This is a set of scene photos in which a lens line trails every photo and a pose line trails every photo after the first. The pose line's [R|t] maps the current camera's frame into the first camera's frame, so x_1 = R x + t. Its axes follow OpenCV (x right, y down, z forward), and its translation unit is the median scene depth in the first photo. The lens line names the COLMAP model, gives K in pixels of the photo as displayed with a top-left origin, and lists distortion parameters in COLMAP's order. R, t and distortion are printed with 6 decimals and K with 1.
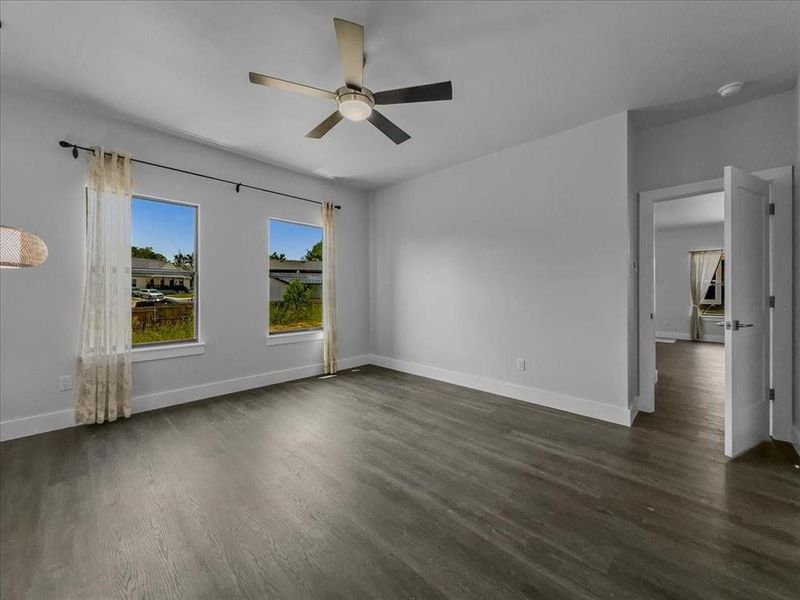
lens RADIAL K [[324.9, 0, 397.9], [0, 324.9, 297.4], [0, 0, 1]] dist [0.002692, 0.000143]
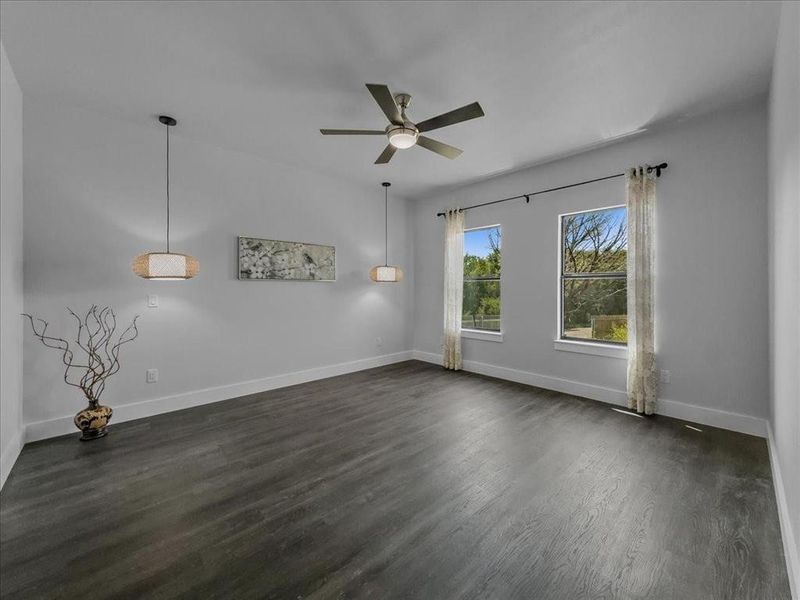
lens RADIAL K [[324.9, 0, 397.9], [0, 324.9, 291.7], [0, 0, 1]] dist [0.002692, 0.000143]
pose [[-0.064294, 0.003688, -0.997924, 0.811713], [-0.022086, 0.999743, 0.005117, -0.022944], [0.997687, 0.022369, -0.064196, 0.825923]]
